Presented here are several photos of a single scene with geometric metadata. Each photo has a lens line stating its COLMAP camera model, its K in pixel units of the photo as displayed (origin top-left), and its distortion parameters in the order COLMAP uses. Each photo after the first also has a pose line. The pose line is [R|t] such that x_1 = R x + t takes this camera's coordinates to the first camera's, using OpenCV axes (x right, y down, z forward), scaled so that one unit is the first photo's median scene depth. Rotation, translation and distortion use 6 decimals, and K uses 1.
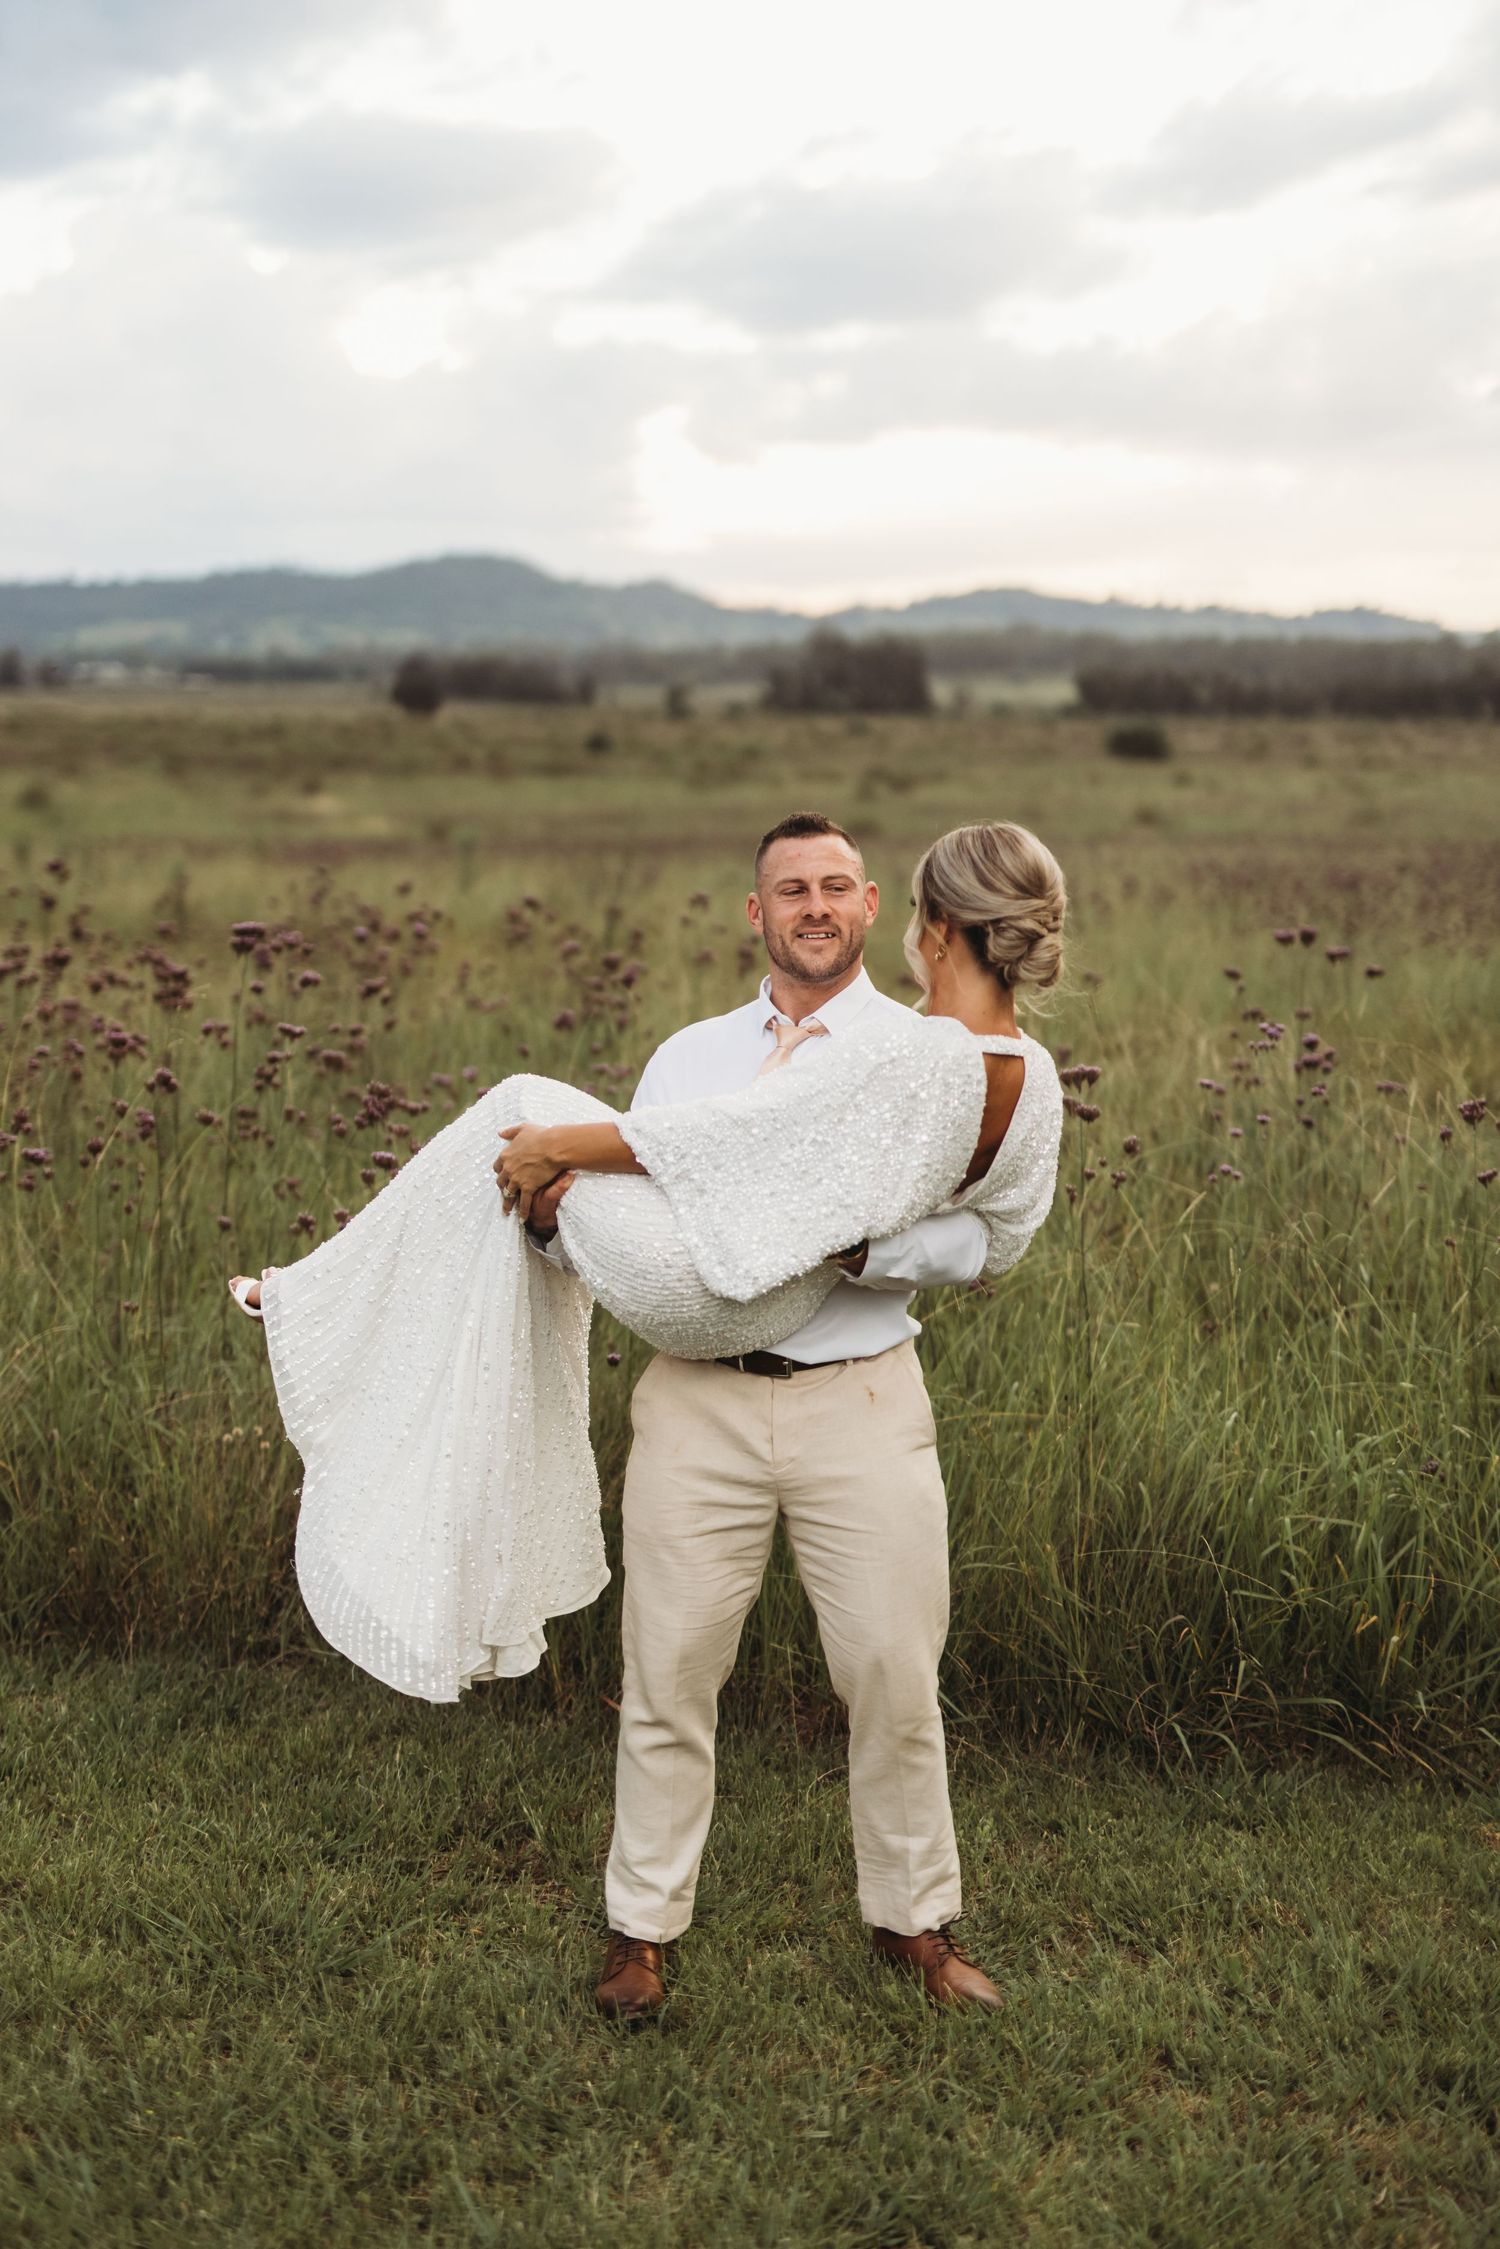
lens RADIAL K [[3175.6, 0, 750.0], [0, 3175.6, 1124.5], [0, 0, 1]] dist [-0.005138, -0.005485]
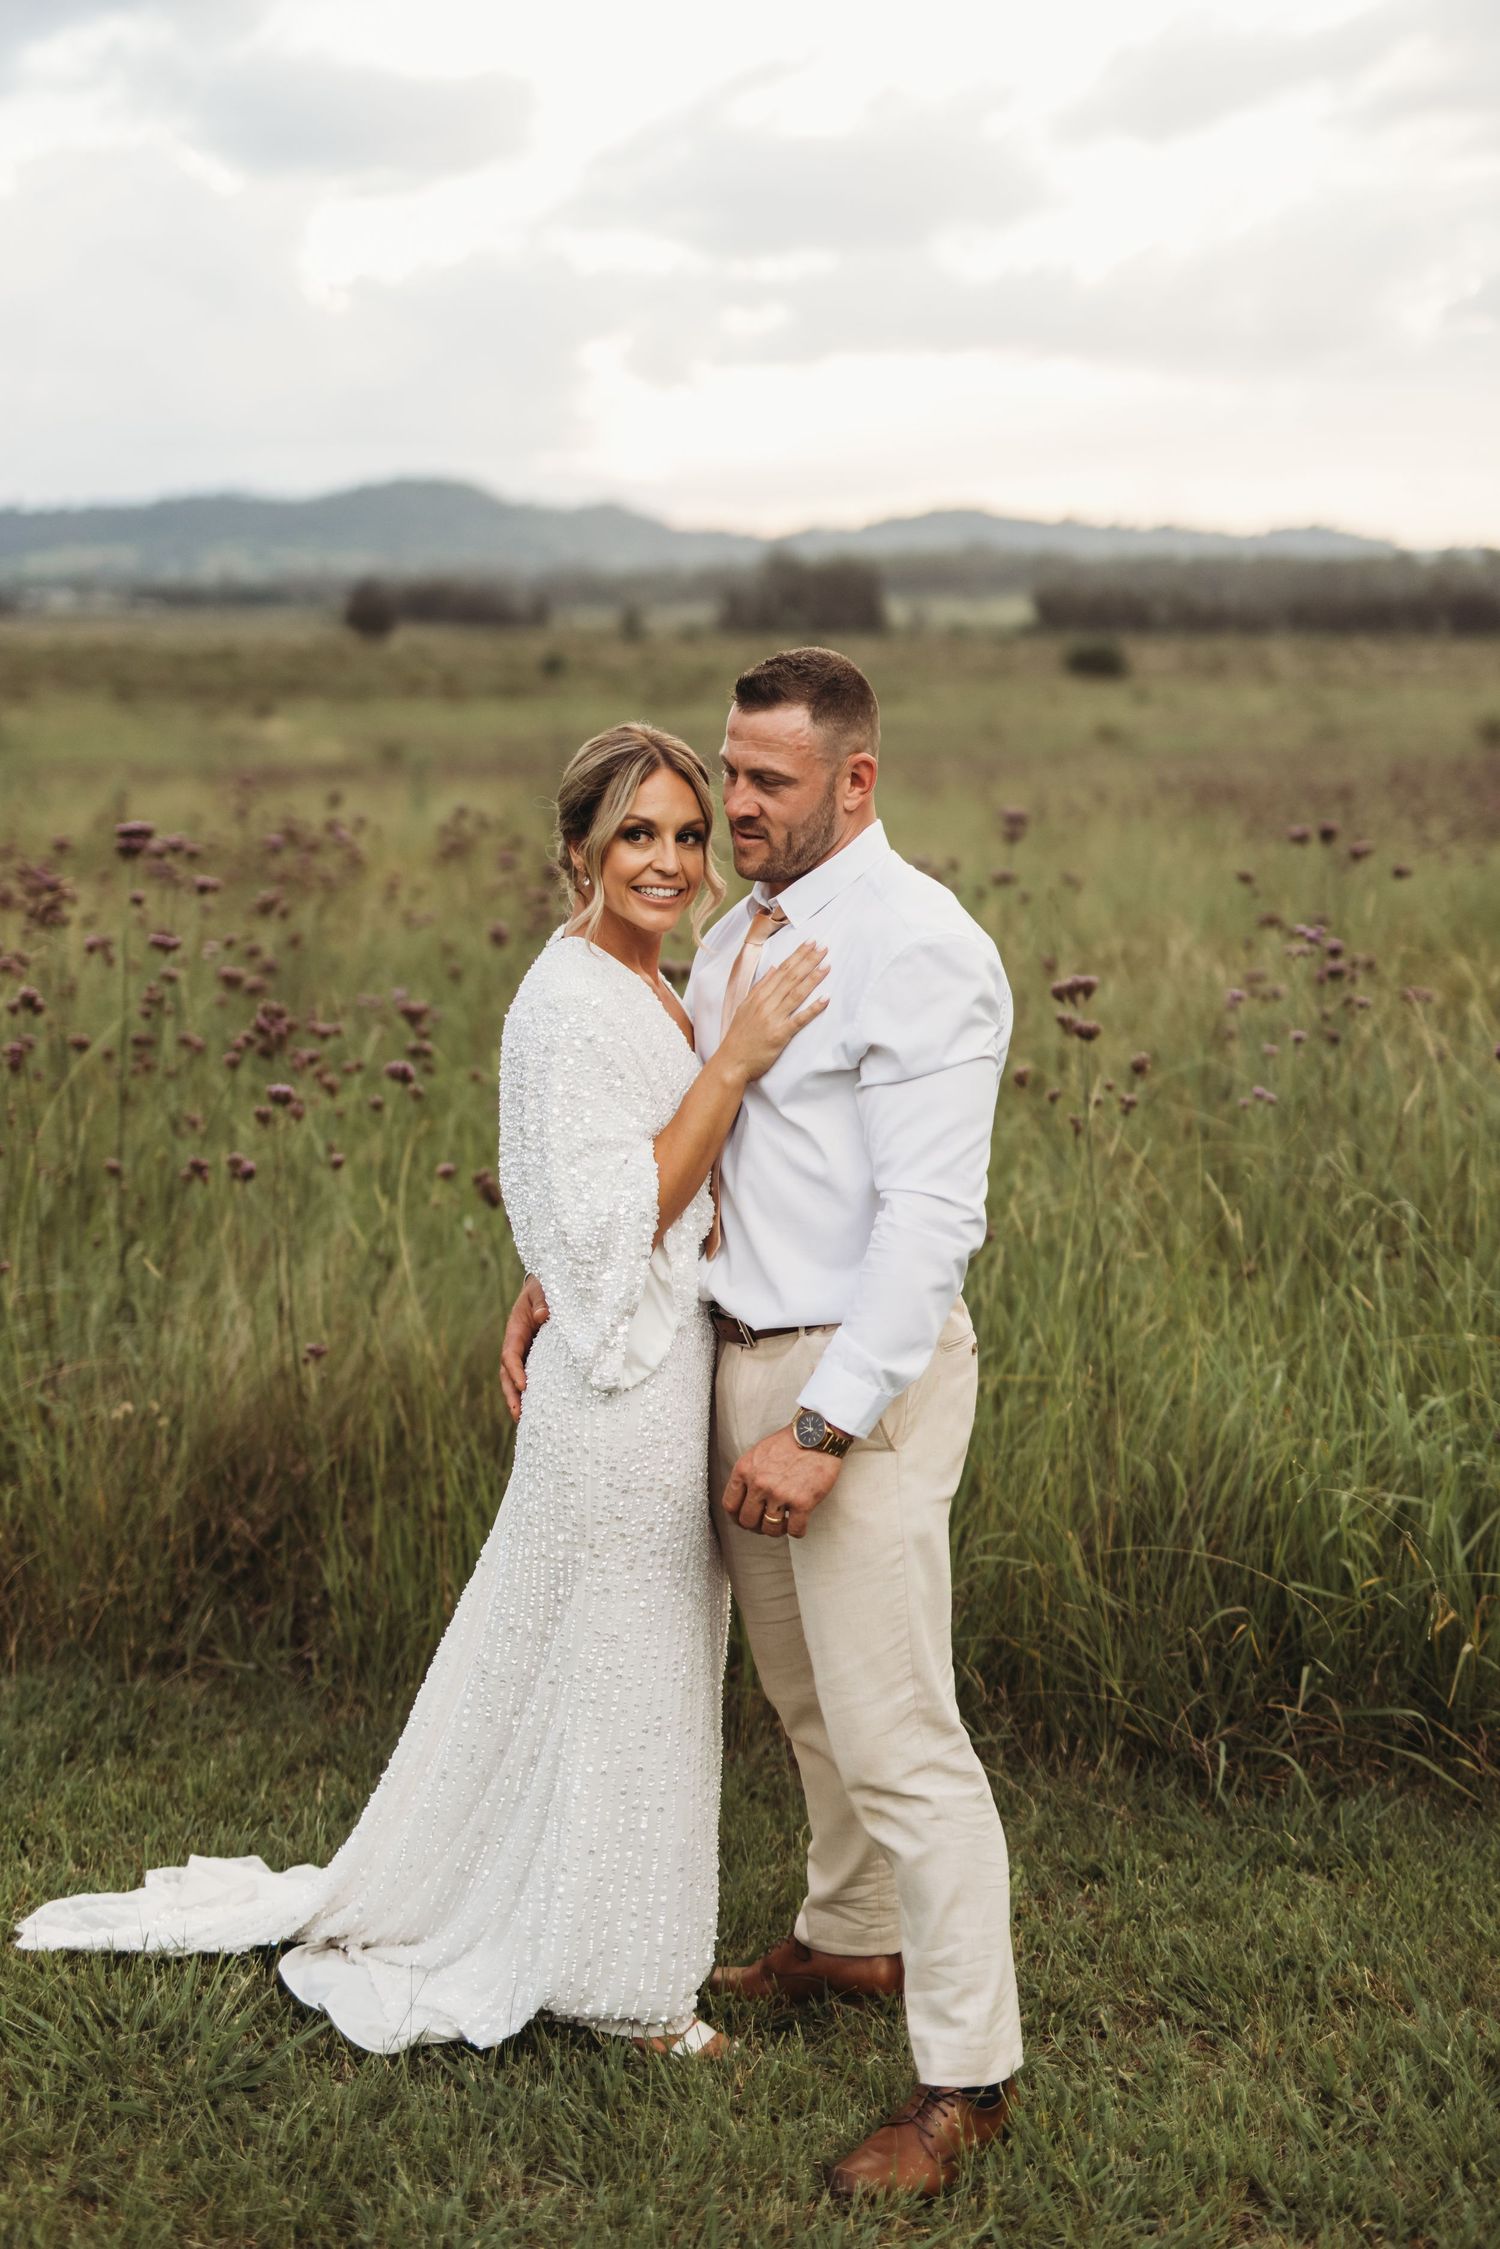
lens RADIAL K [[3175.6, 0, 750.0], [0, 3175.6, 1124.5], [0, 0, 1]] dist [-0.005138, -0.005485]
pose [[0.999867, -0.010412, 0.012519, -0.004042], [0.010110, 0.999663, 0.023907, 0.000408], [-0.012764, -0.023777, 0.999636, 0.141149]]
